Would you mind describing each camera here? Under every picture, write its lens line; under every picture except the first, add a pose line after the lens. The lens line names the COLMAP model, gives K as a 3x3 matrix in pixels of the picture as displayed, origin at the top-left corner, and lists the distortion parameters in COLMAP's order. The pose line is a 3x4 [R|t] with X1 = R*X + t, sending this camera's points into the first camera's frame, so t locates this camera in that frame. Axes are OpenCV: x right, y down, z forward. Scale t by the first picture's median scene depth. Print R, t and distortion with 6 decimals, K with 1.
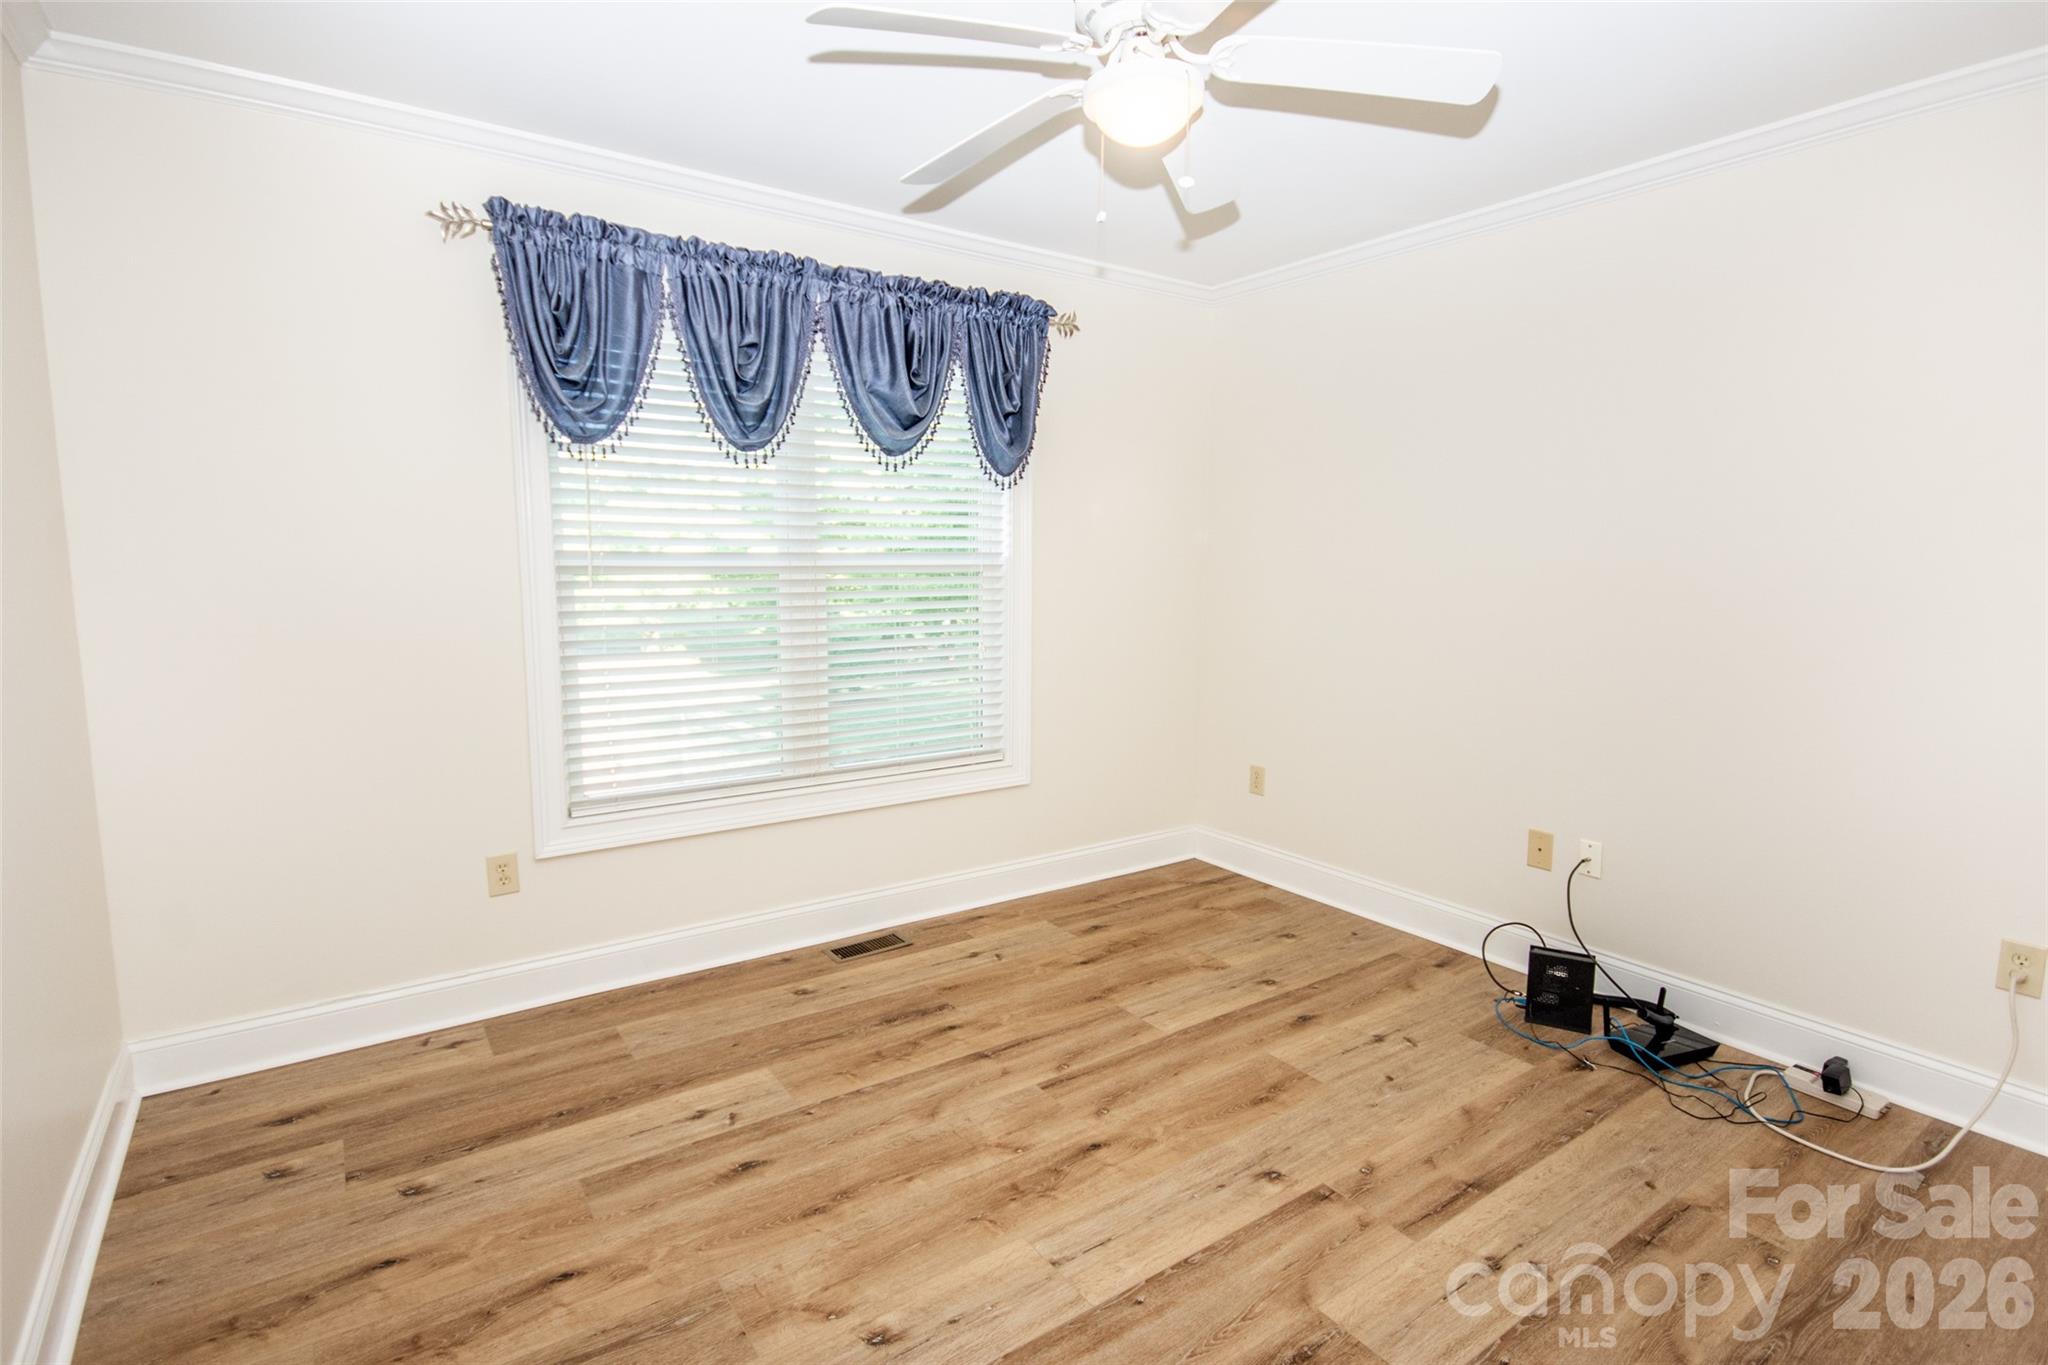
lens RADIAL K [[993.0, 0, 1044.7], [0, 993.0, 681.6], [0, 0, 1]] dist [-0.000837, 0.000988]
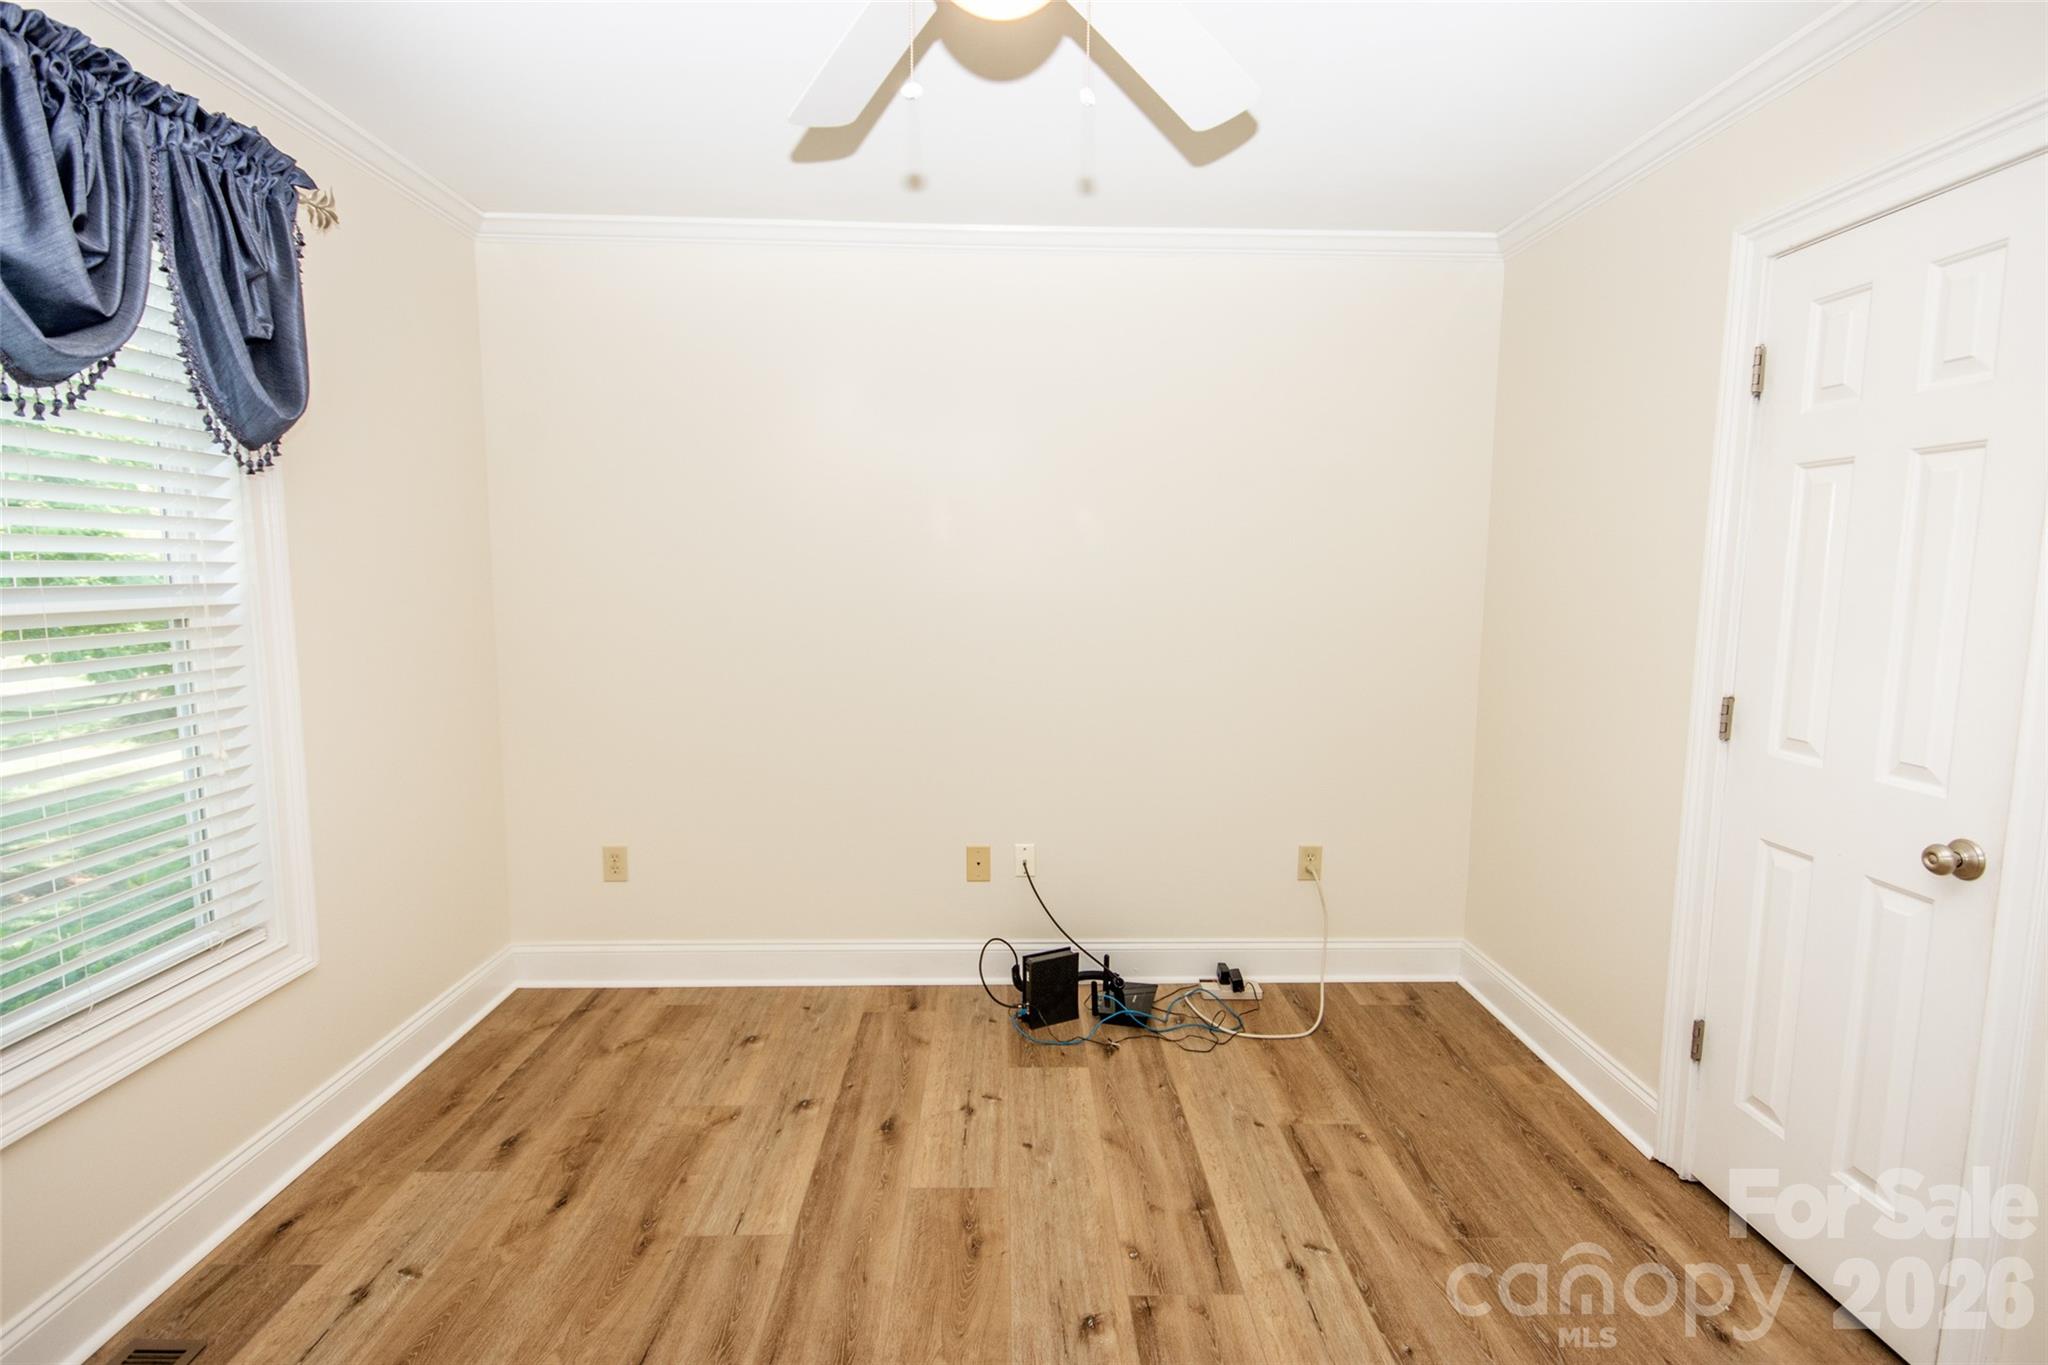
lens RADIAL K [[961.4, 0, 1029.4], [0, 961.4, 684.4], [0, 0, 1]] dist [0.007809, -0.008288]
pose [[0.558700, -0.096556, 0.823730, -0.306180], [0.100705, 0.993749, 0.048182, -0.065611], [-0.823233, 0.056034, 0.564931, 0.393357]]
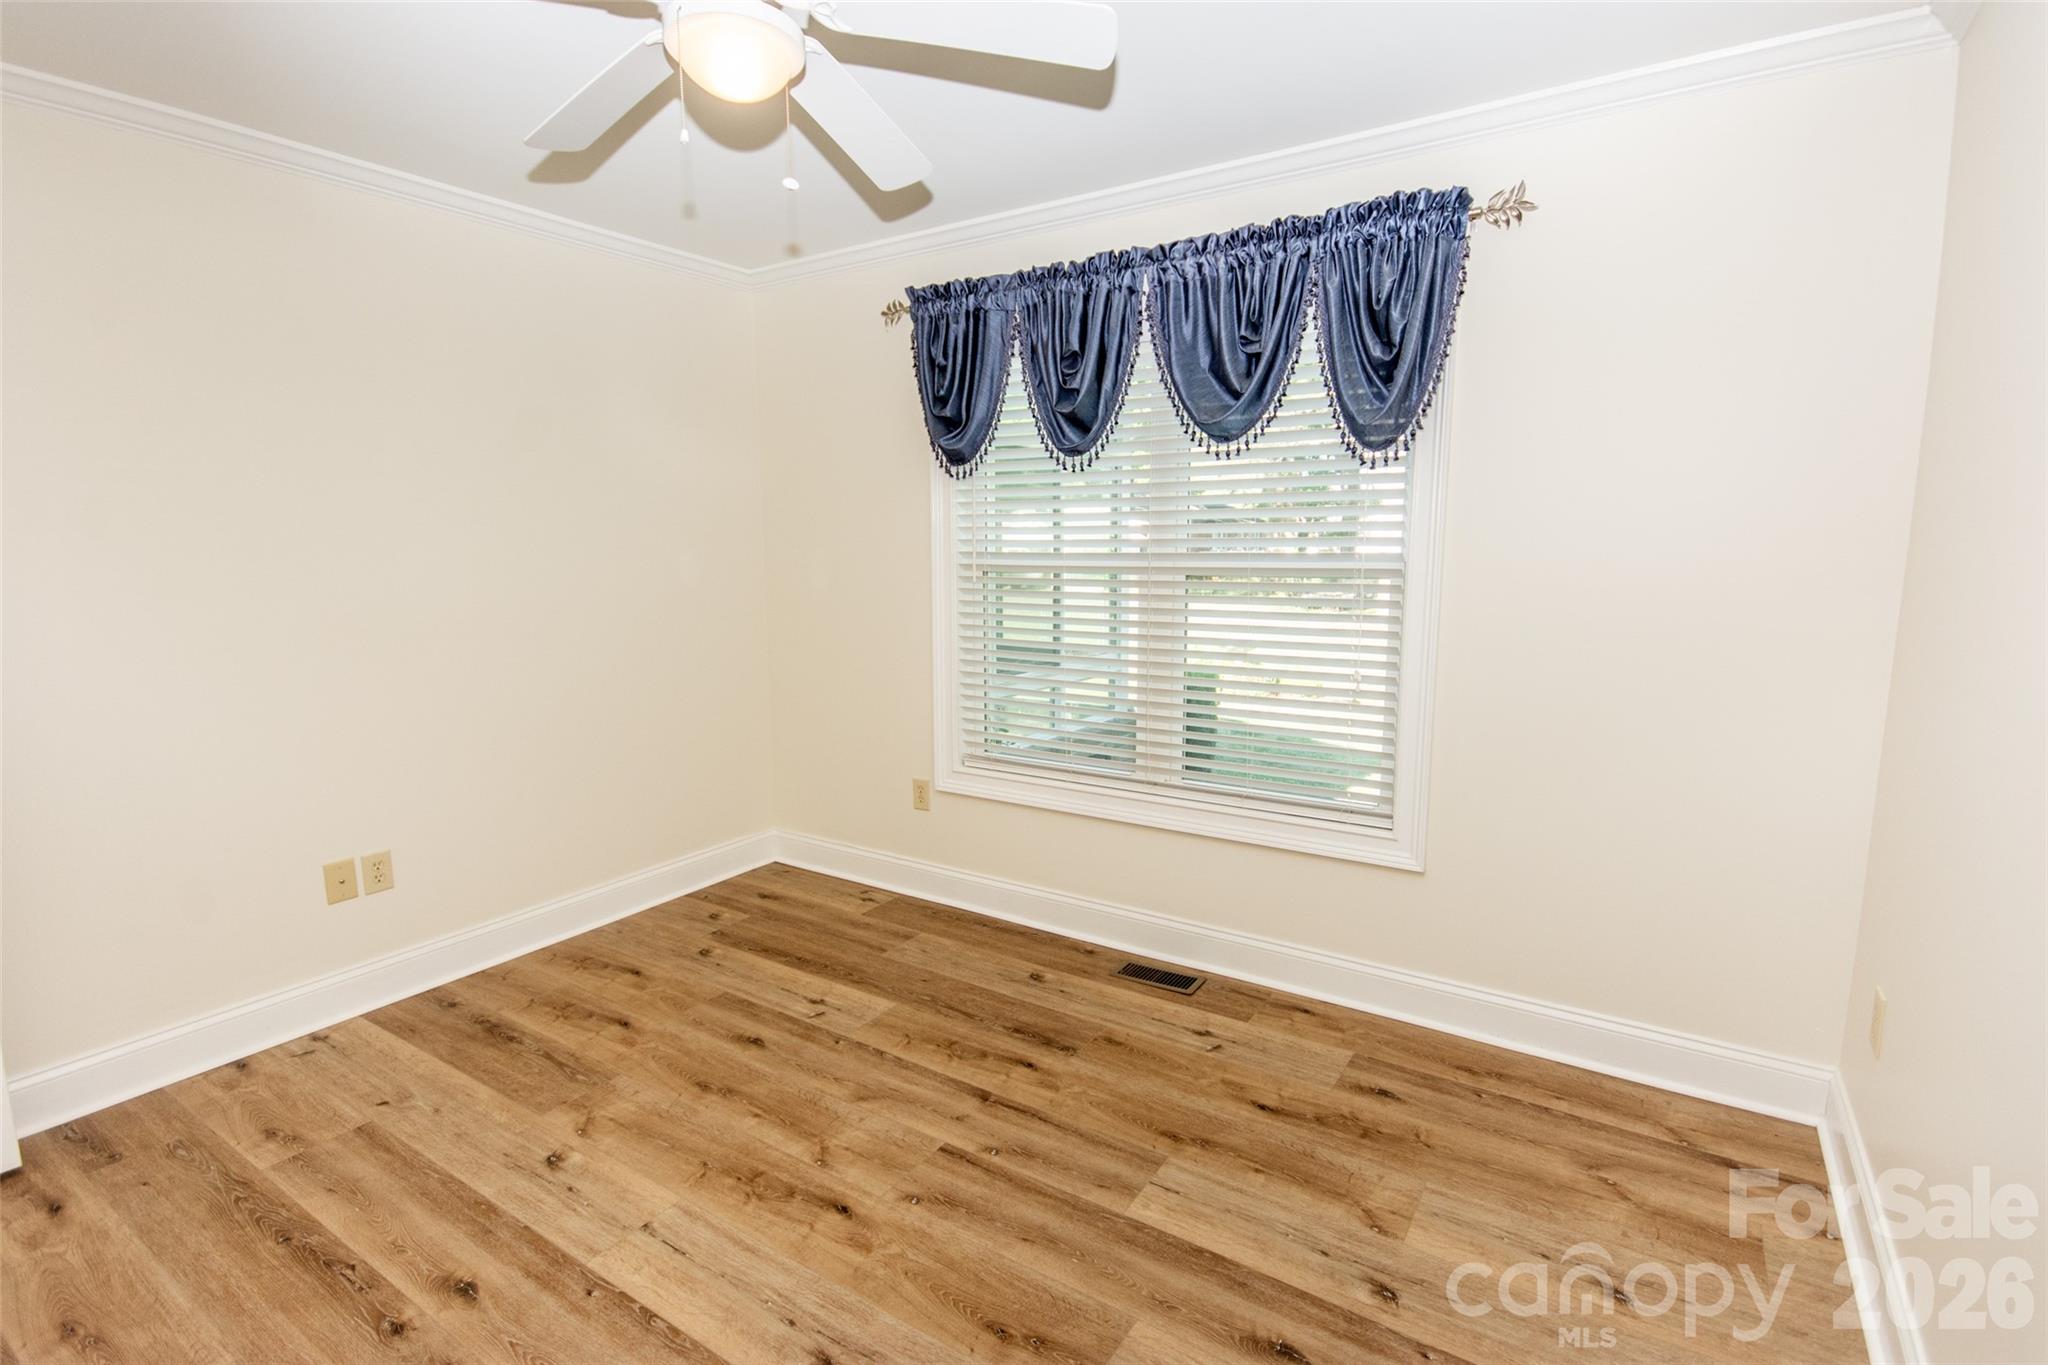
lens RADIAL K [[975.6, 0, 1041.7], [0, 975.6, 686.5], [0, 0, 1]] dist [0.002237, 0.000584]
pose [[0.370454, 0.126278, -0.920227, 0.664192], [-0.114074, 0.989401, 0.089848, -0.081535], [0.921820, 0.071690, 0.380932, 0.596088]]
